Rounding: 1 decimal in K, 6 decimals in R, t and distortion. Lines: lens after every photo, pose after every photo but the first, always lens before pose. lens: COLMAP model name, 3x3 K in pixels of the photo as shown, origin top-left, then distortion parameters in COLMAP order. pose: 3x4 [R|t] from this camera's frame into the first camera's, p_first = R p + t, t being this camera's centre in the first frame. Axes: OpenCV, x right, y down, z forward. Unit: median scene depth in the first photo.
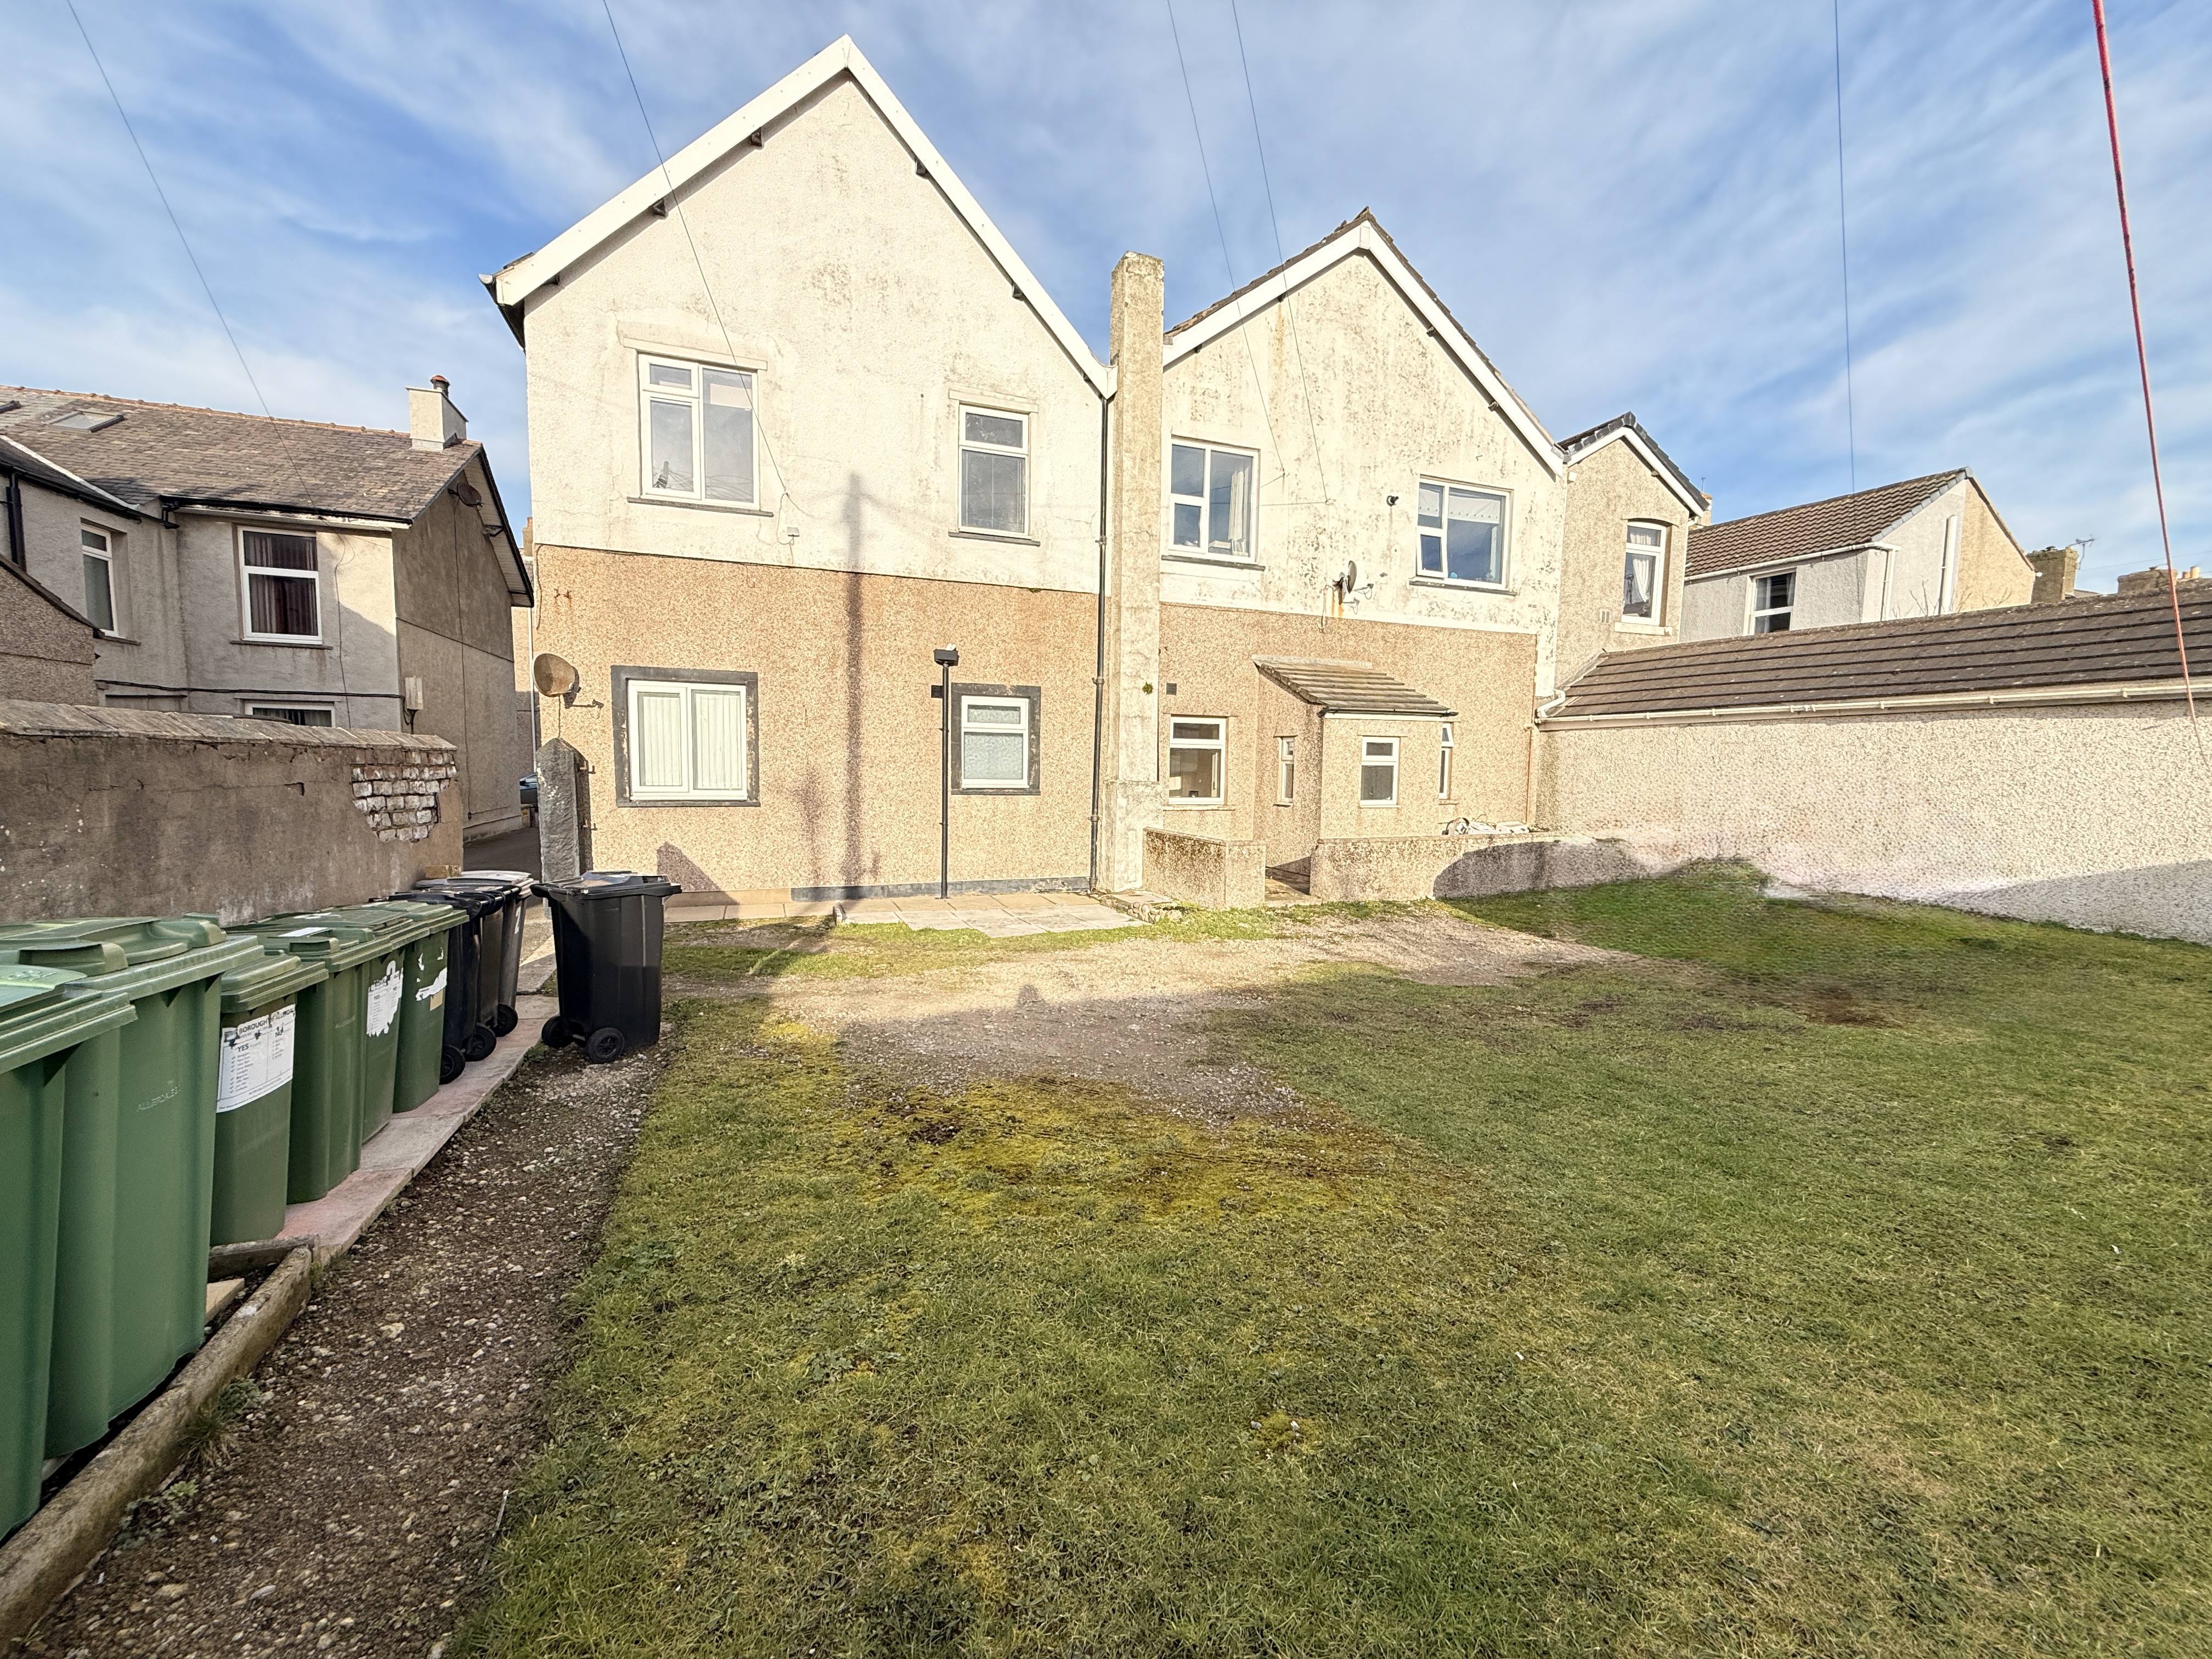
lens RADIAL K [[881.2, 0, 1105.5], [0, 881.2, 833.0], [0, 0, 1]] dist [0.000205, 0.000022]
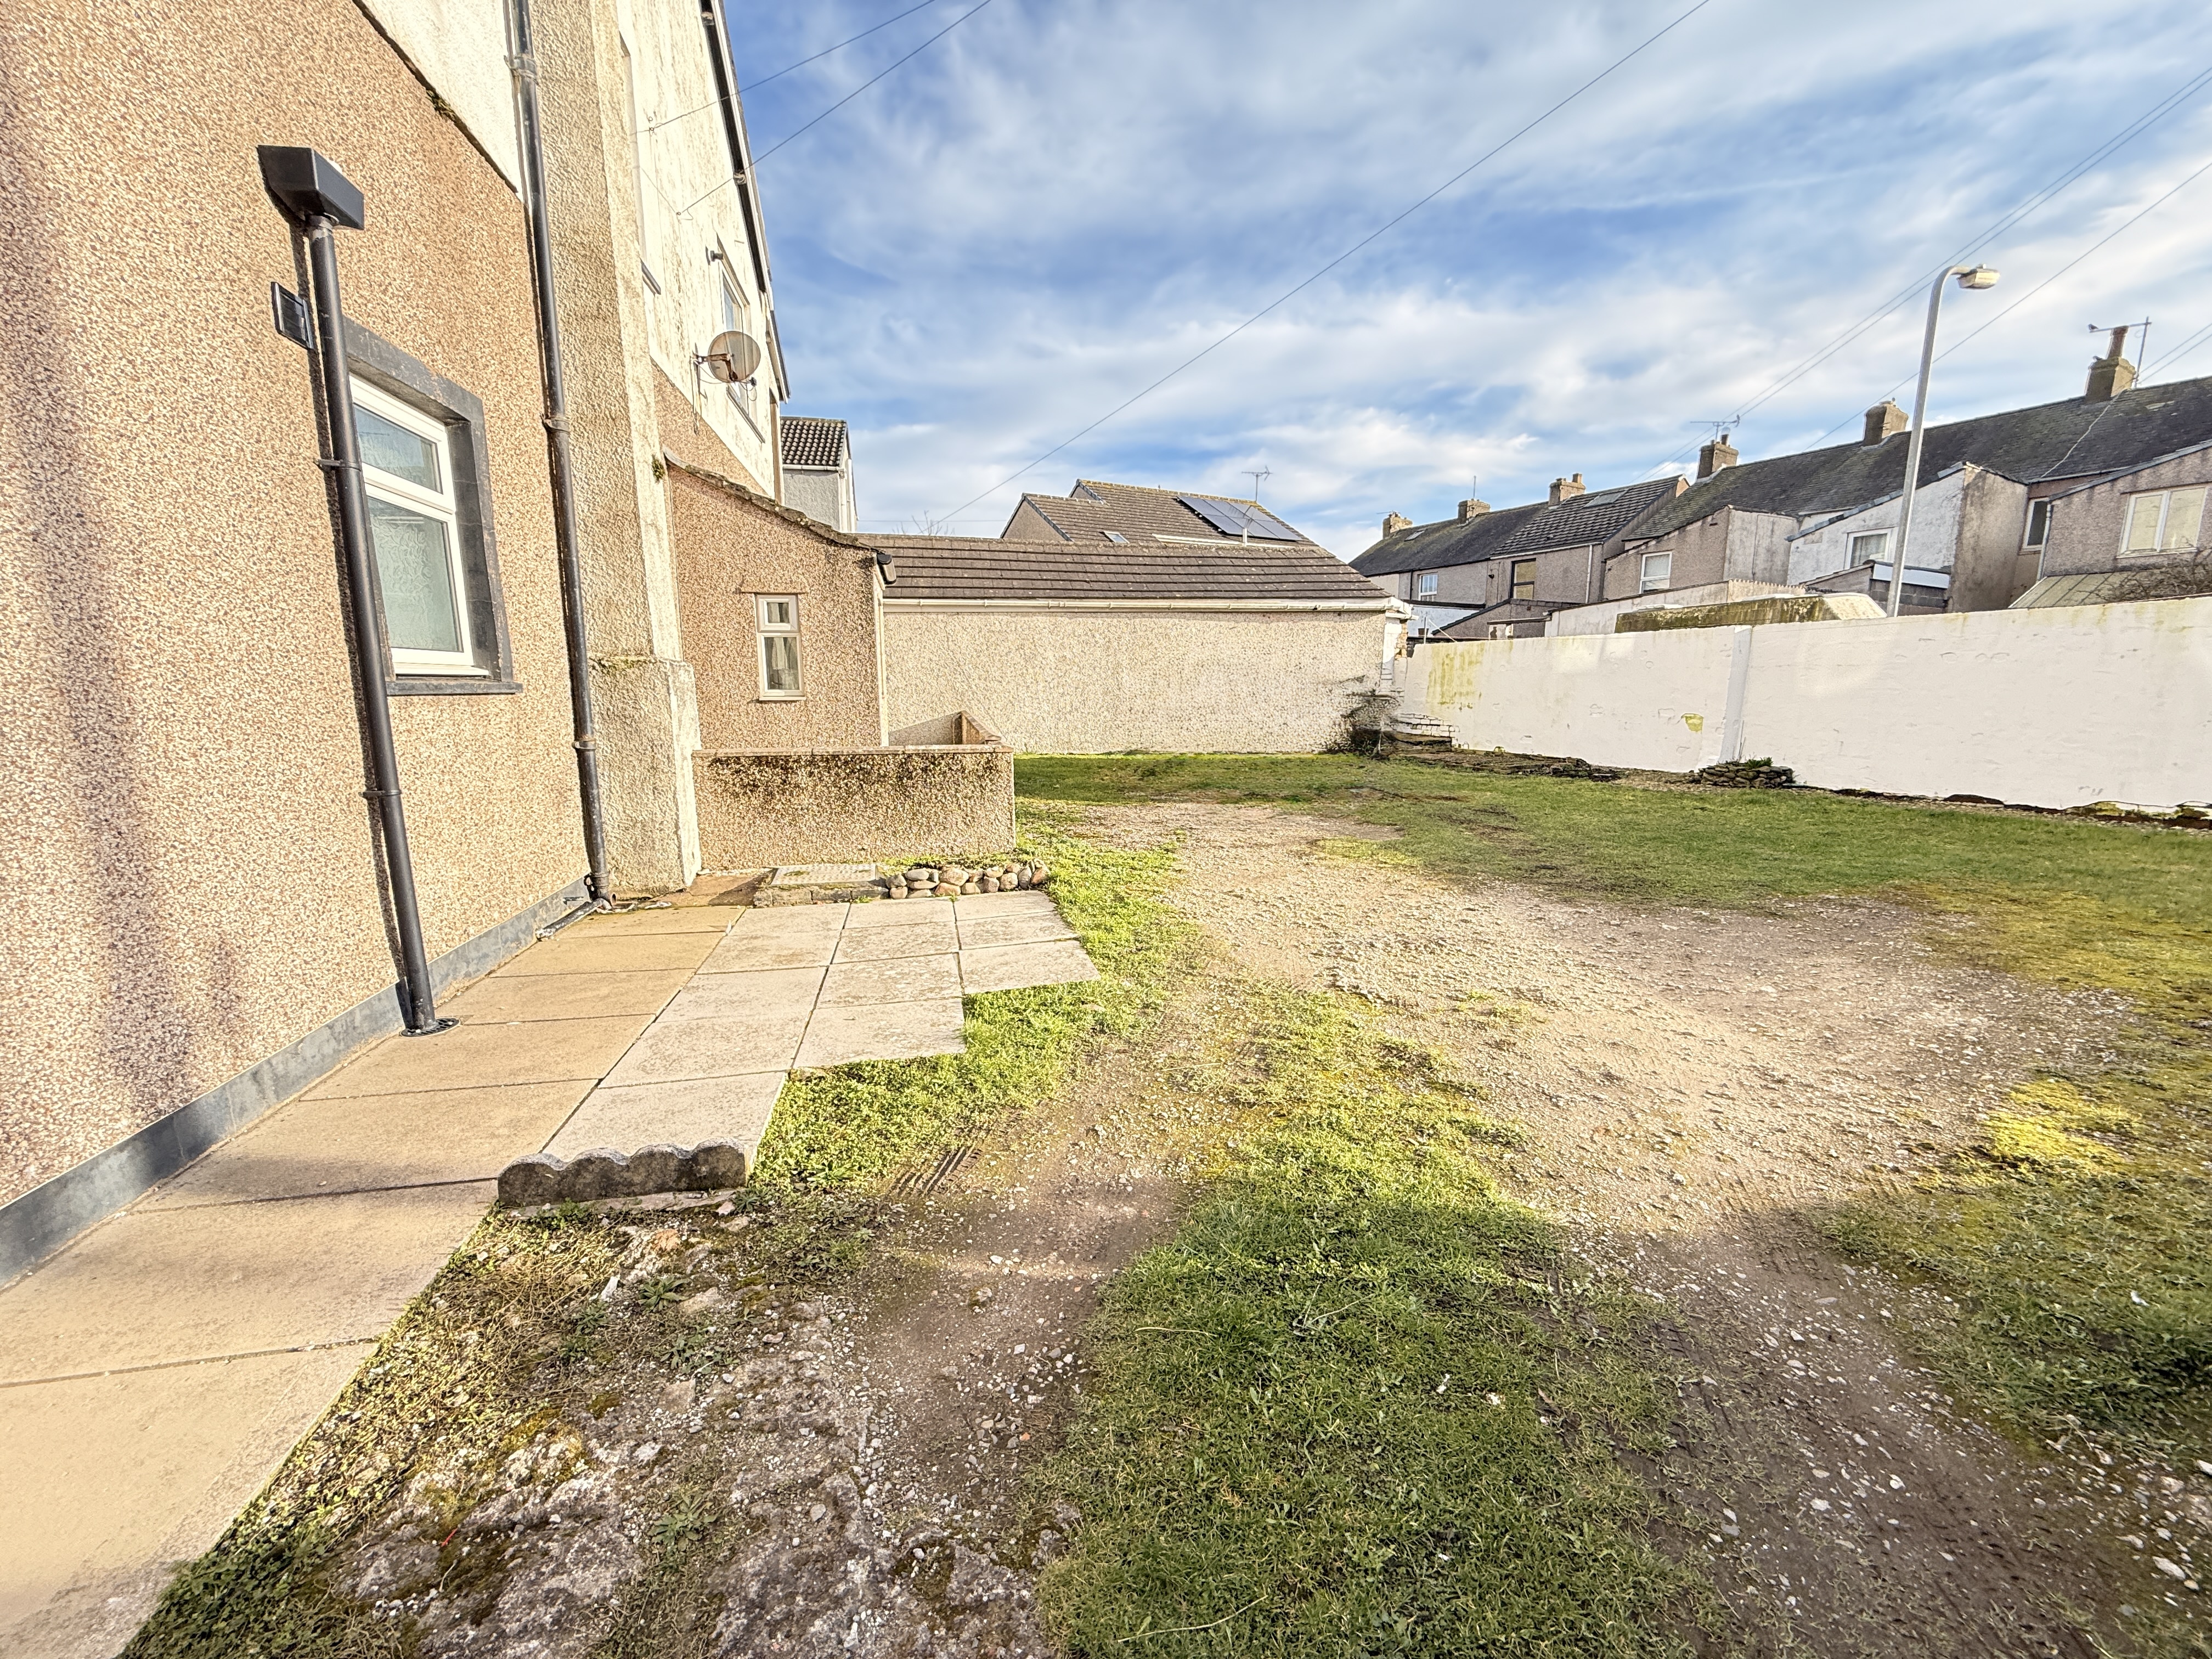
lens RADIAL K [[881.2, 0, 1105.5], [0, 881.2, 826.1], [0, 0, 1]] dist [0.000205, 0.000022]
pose [[0.186183, -0.173643, 0.967049, -0.434515], [0.088708, 0.983210, 0.159466, -0.026004], [-0.978502, 0.056095, 0.198460, 0.697917]]
